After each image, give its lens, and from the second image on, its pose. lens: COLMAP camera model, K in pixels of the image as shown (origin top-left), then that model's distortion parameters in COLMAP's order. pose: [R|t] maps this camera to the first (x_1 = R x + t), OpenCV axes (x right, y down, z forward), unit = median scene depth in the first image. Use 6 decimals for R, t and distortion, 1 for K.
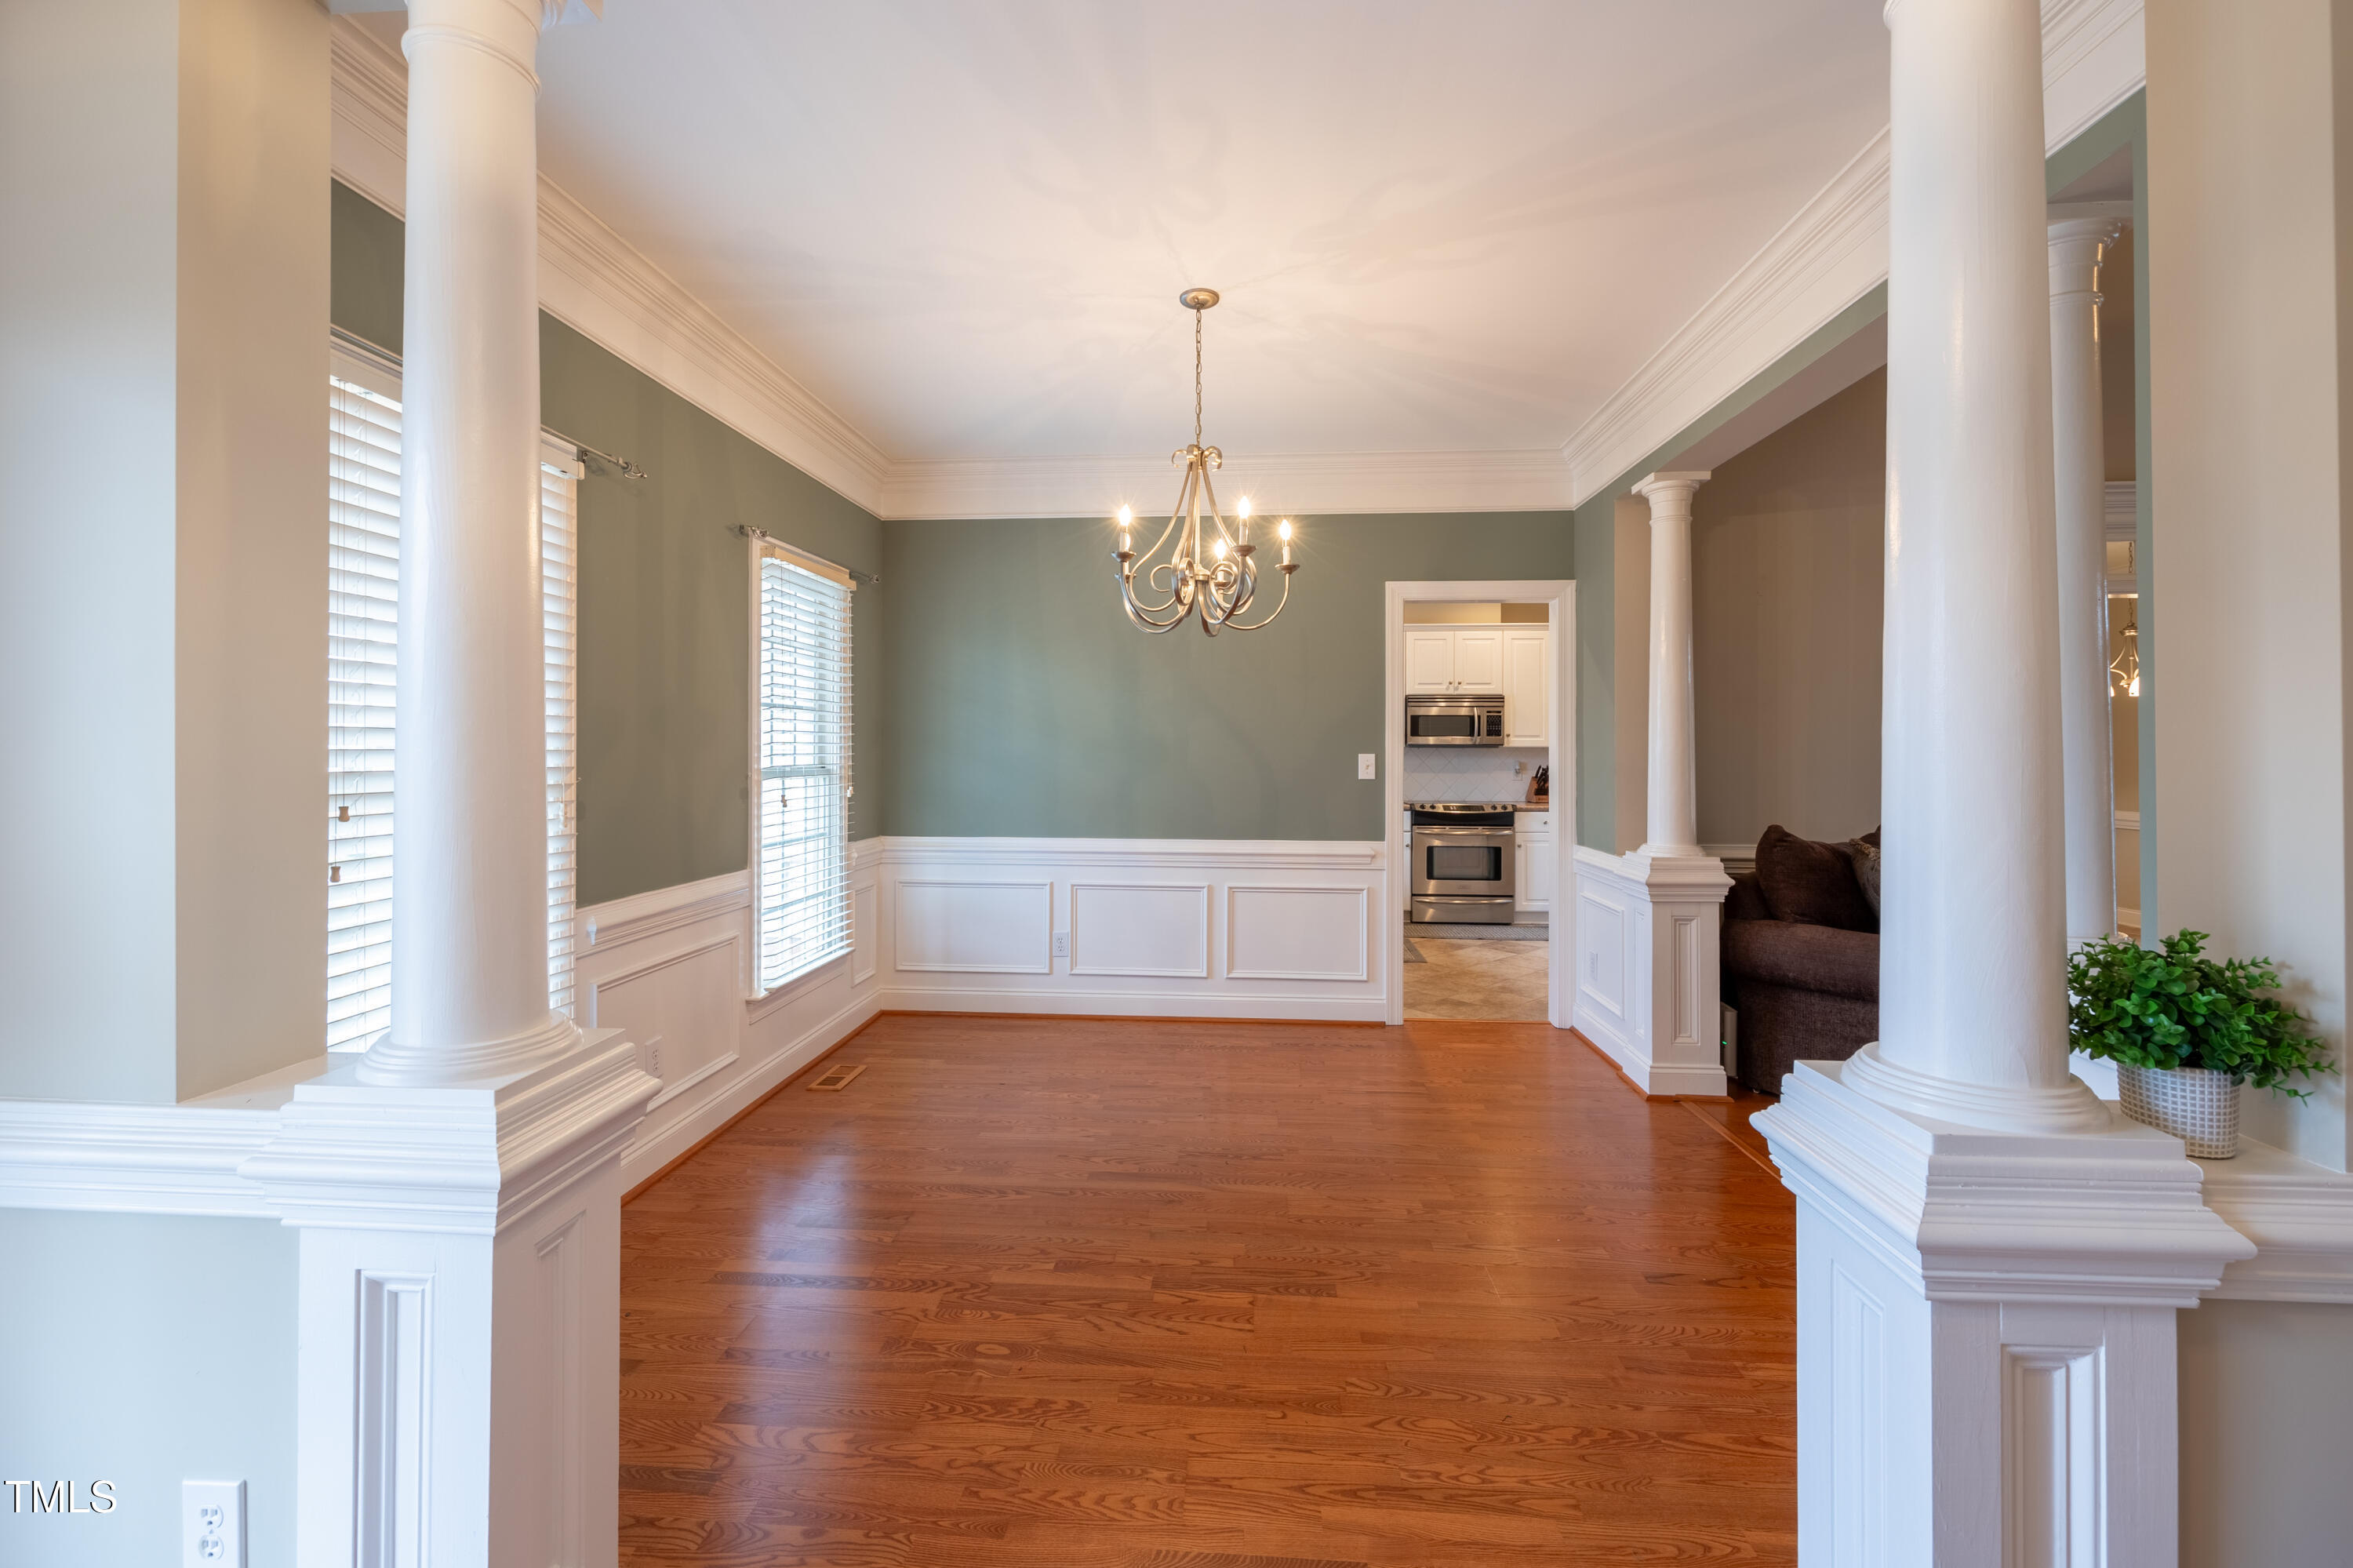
lens RADIAL K [[974.7, 0, 1180.0], [0, 974.7, 750.7], [0, 0, 1]] dist [0.002207, 0.000330]
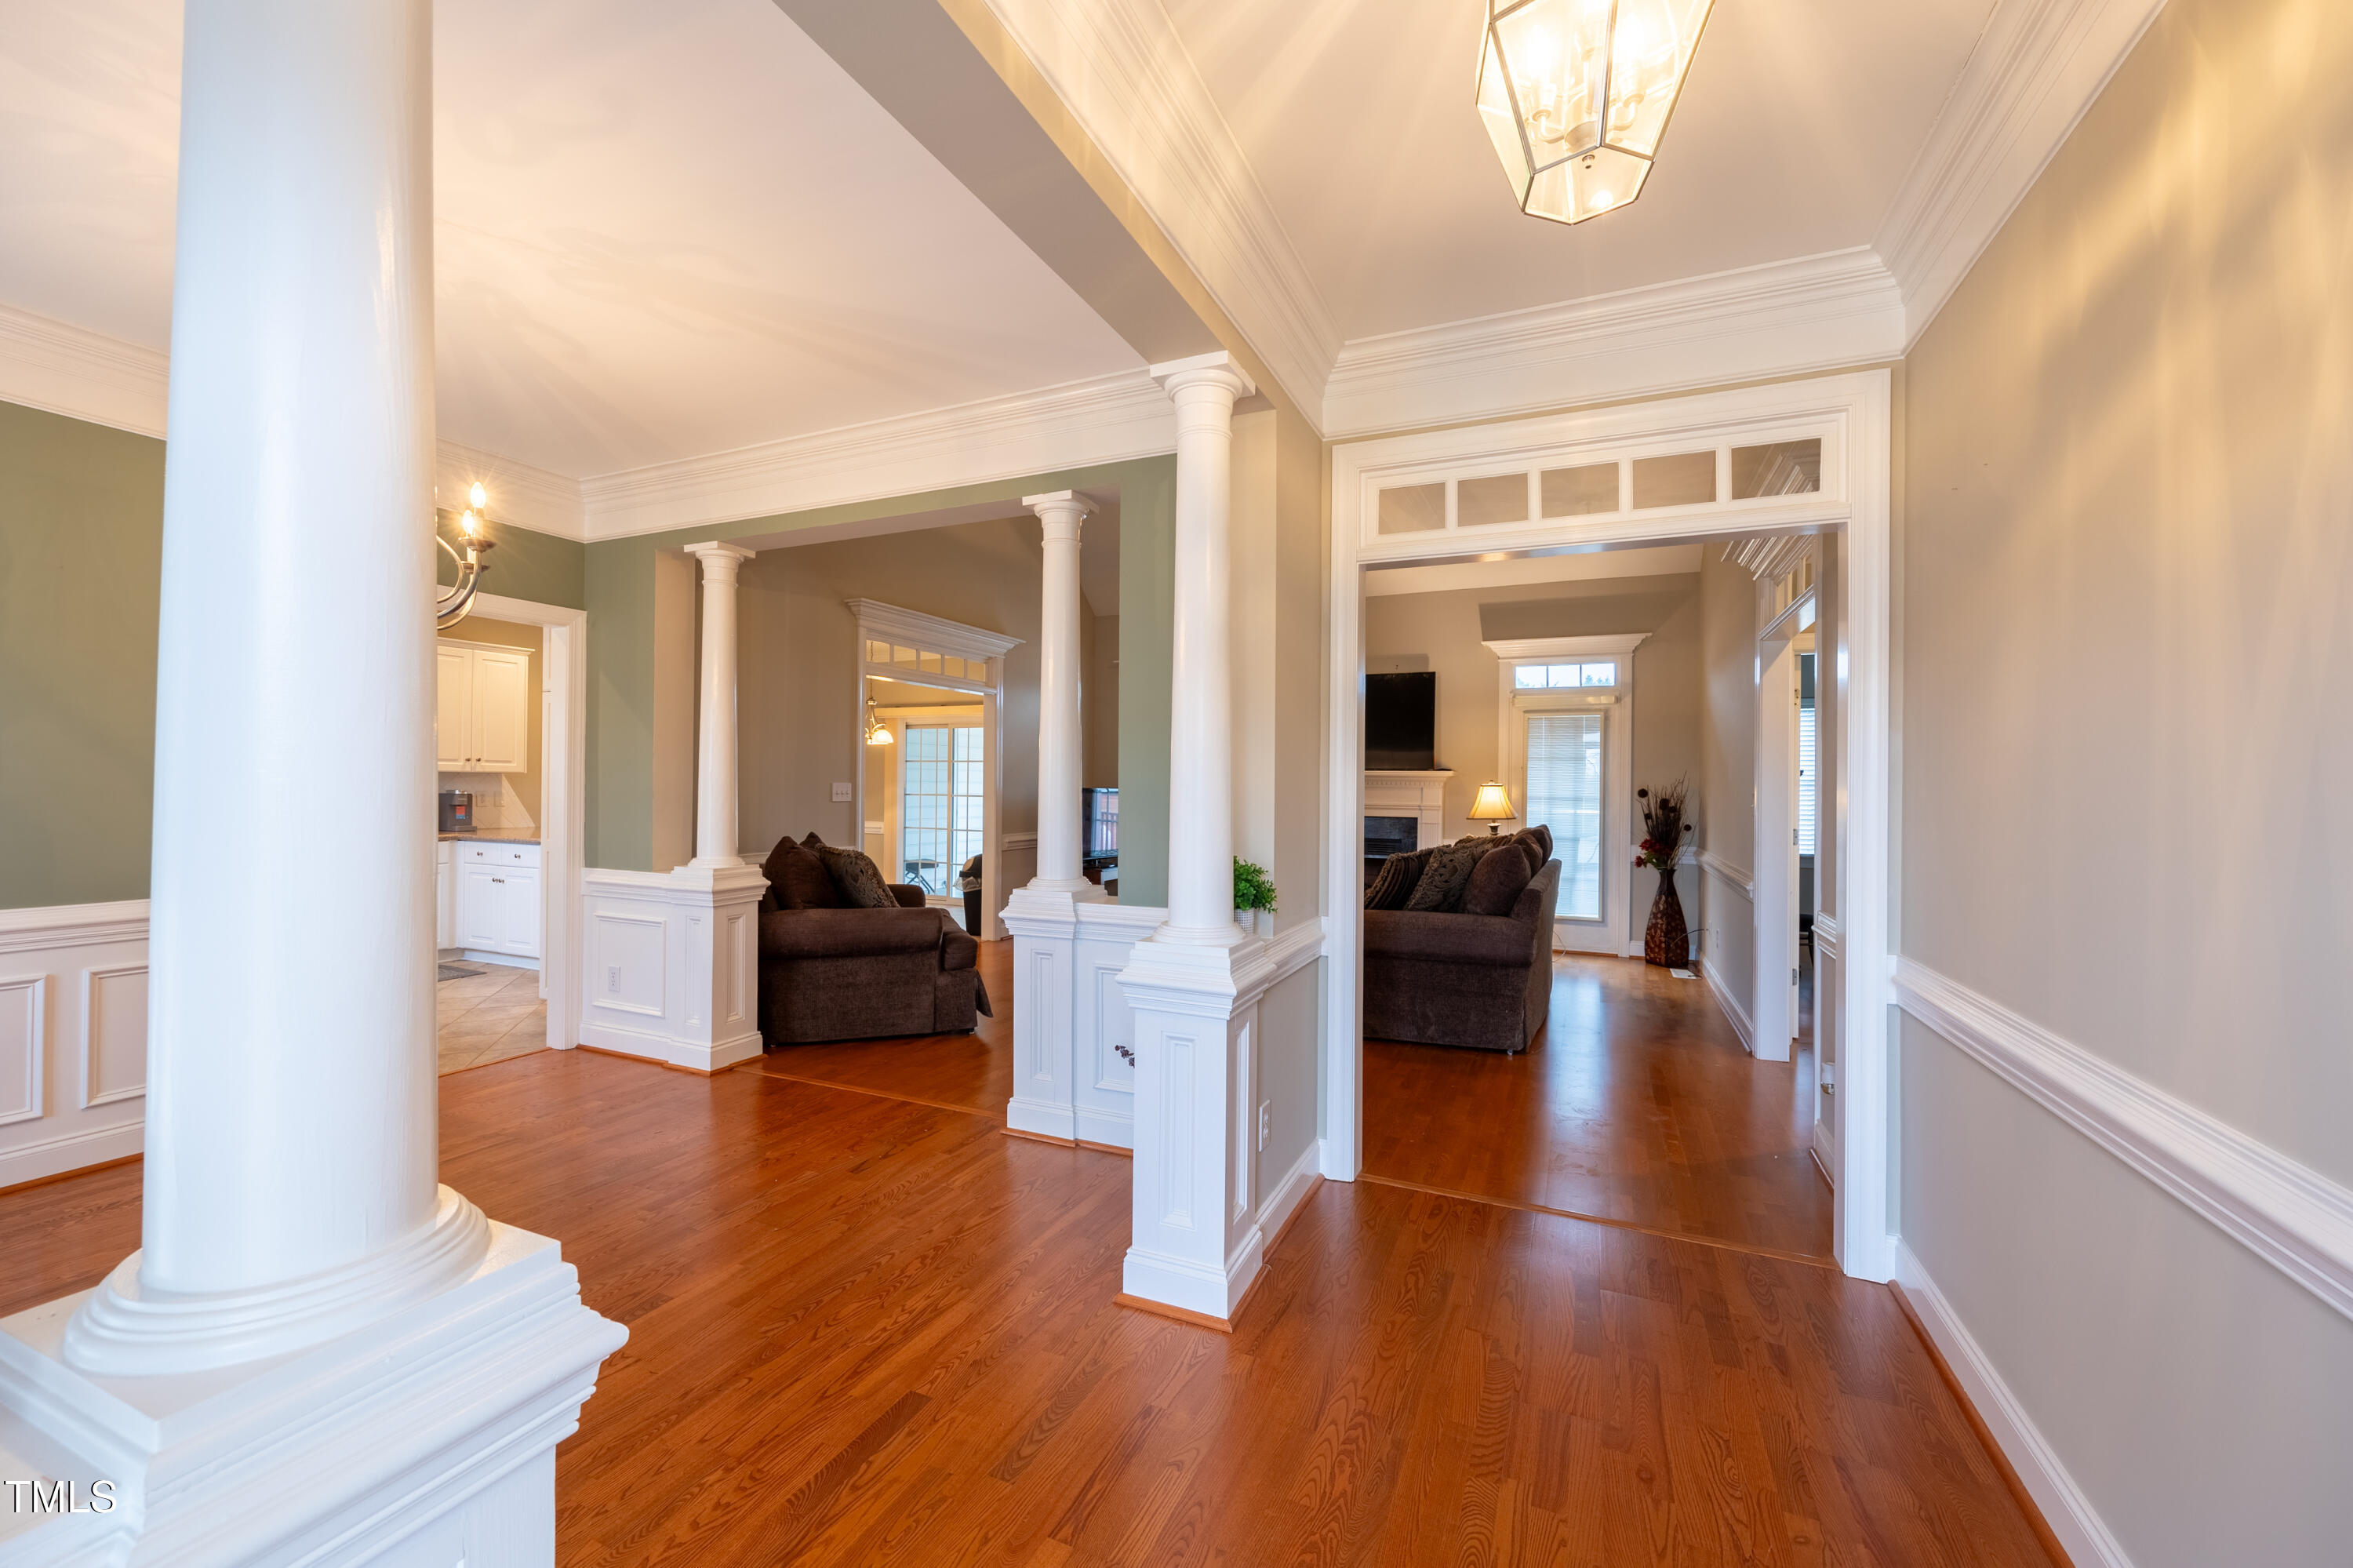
lens RADIAL K [[921.3, 0, 1165.8], [0, 921.3, 781.3], [0, 0, 1]] dist [0.000300, -0.000090]
pose [[0.350023, 0.006781, 0.936716, -0.542304], [-0.010483, 0.999940, -0.003321, 0.003272], [-0.936682, -0.008657, 0.350073, 0.153077]]
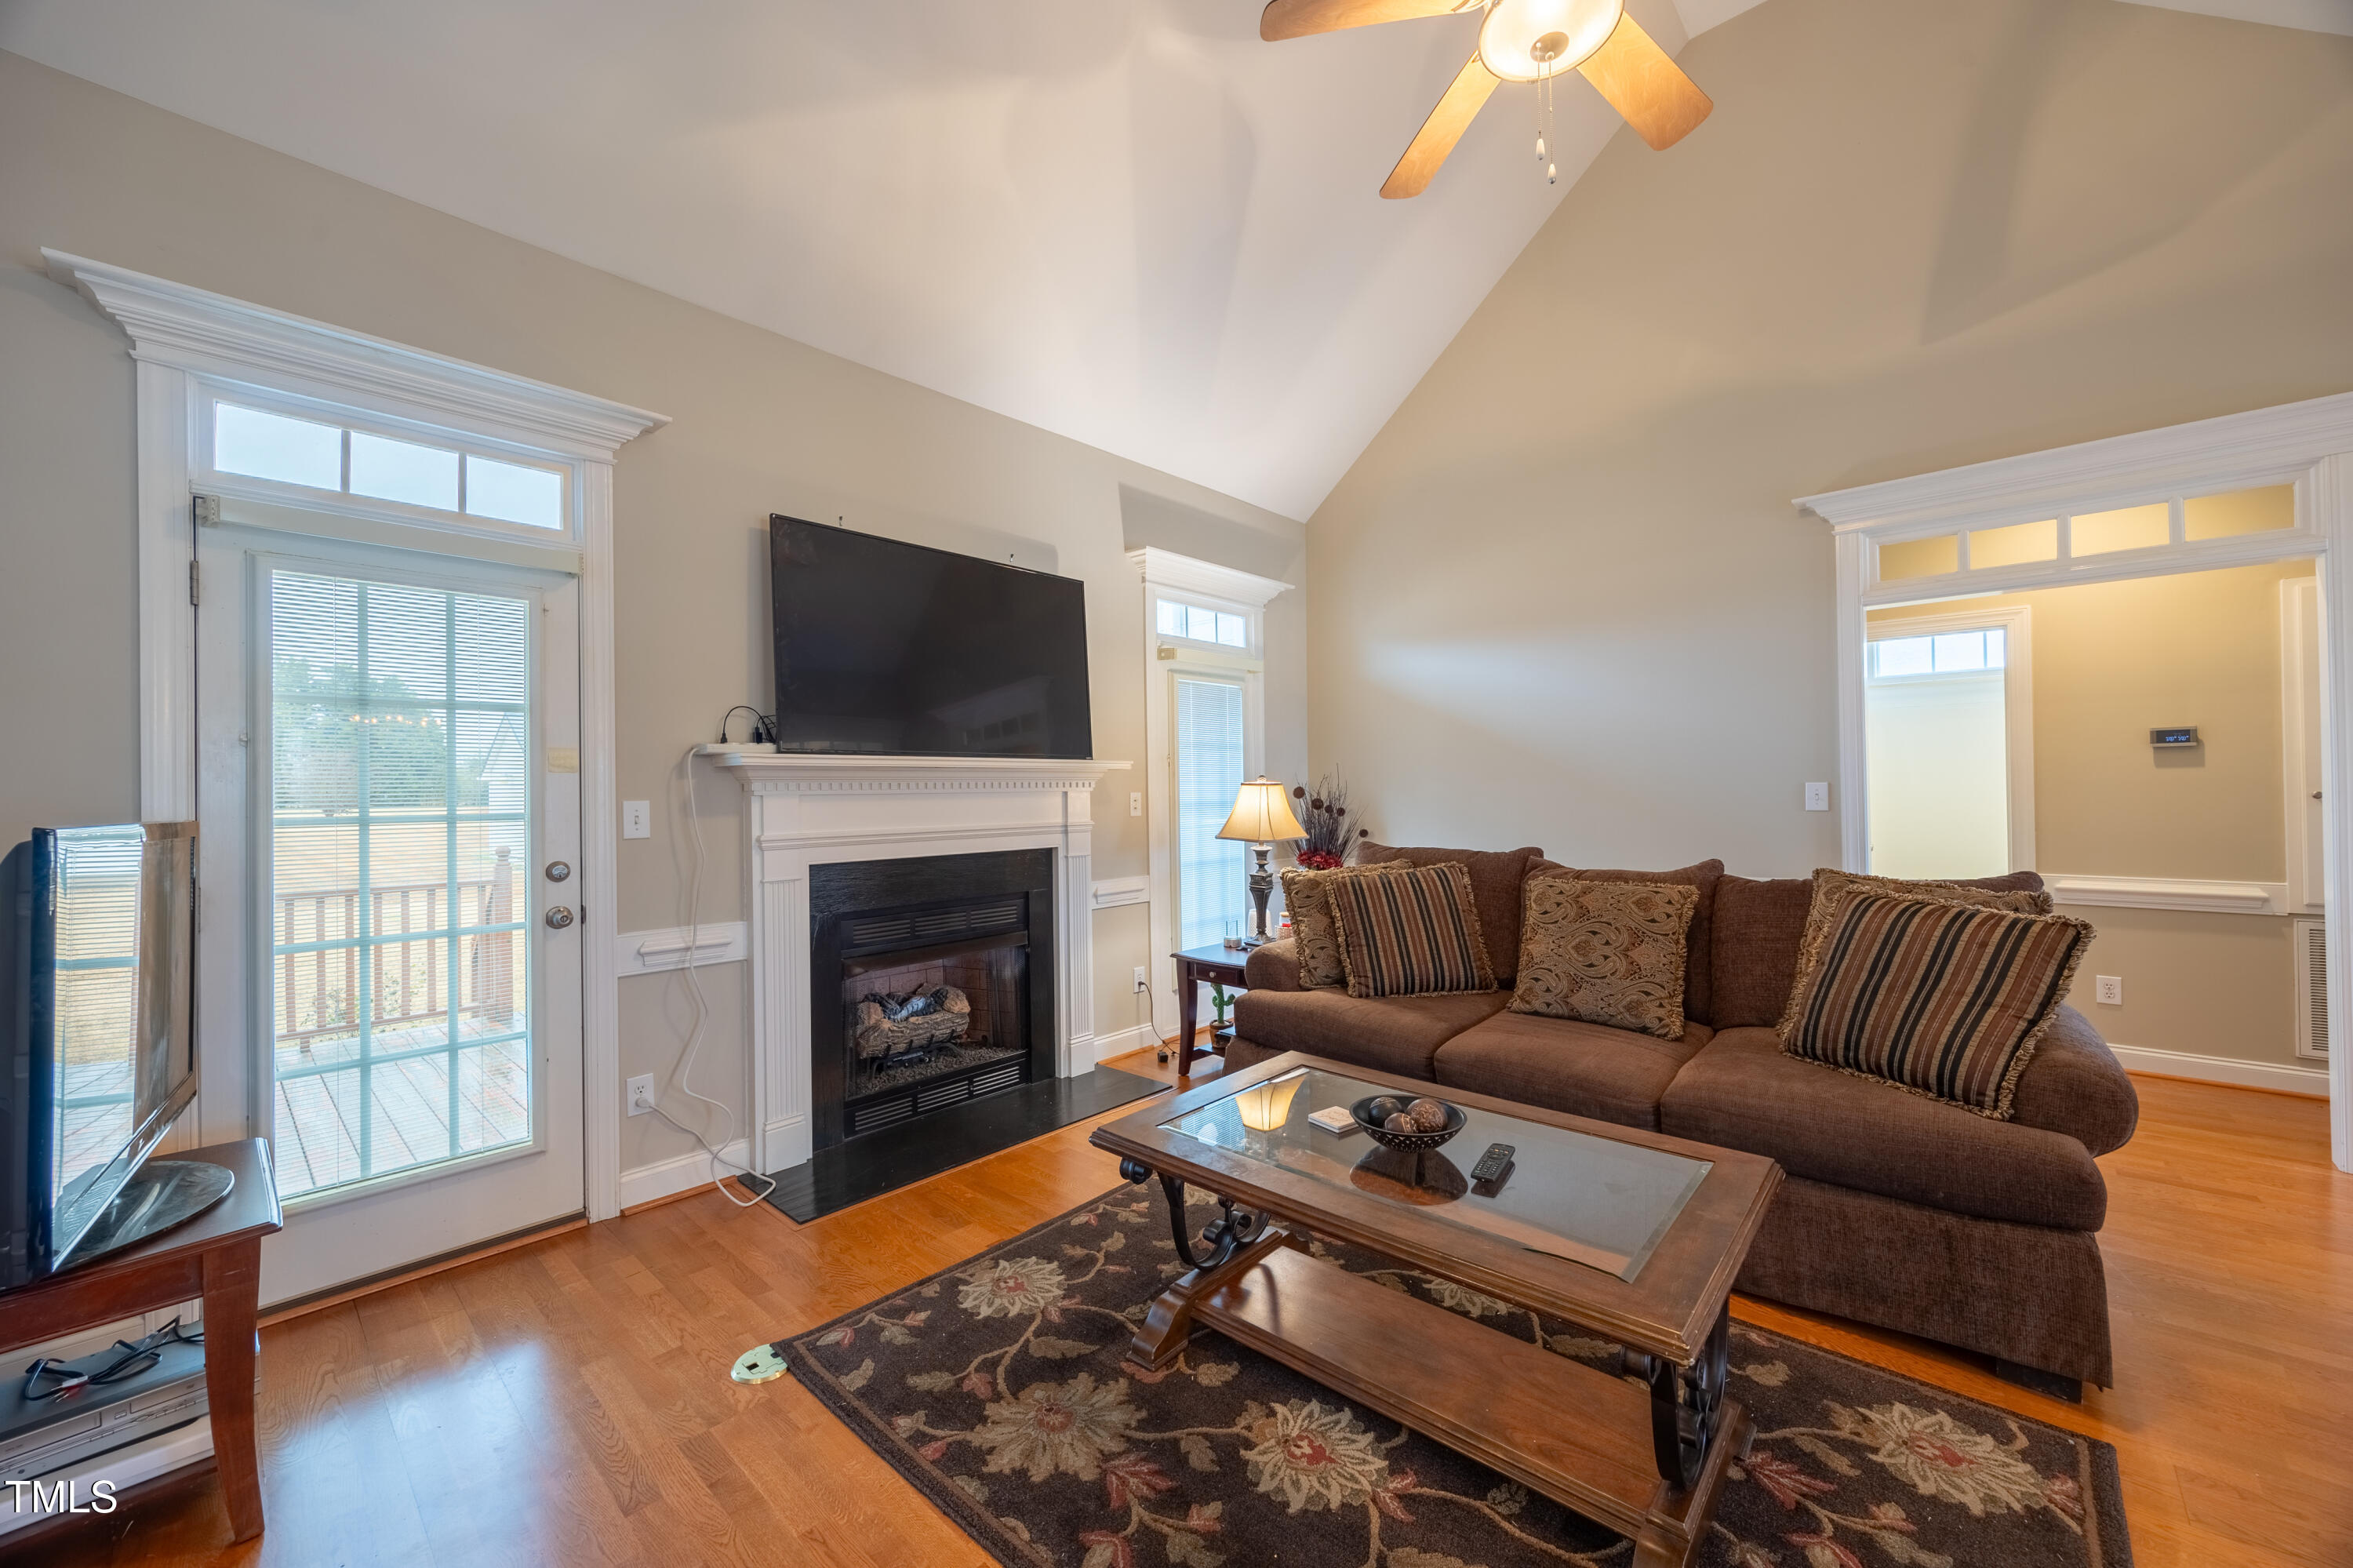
lens RADIAL K [[906.9, 0, 1163.6], [0, 906.9, 783.6], [0, 0, 1]] dist [-0.000310, -0.000038]
pose [[-0.778878, 0.015564, 0.626983, 1.491039], [0.012470, 0.999879, -0.009329, 0.007328], [-0.627052, 0.000552, -0.778977, 1.578894]]
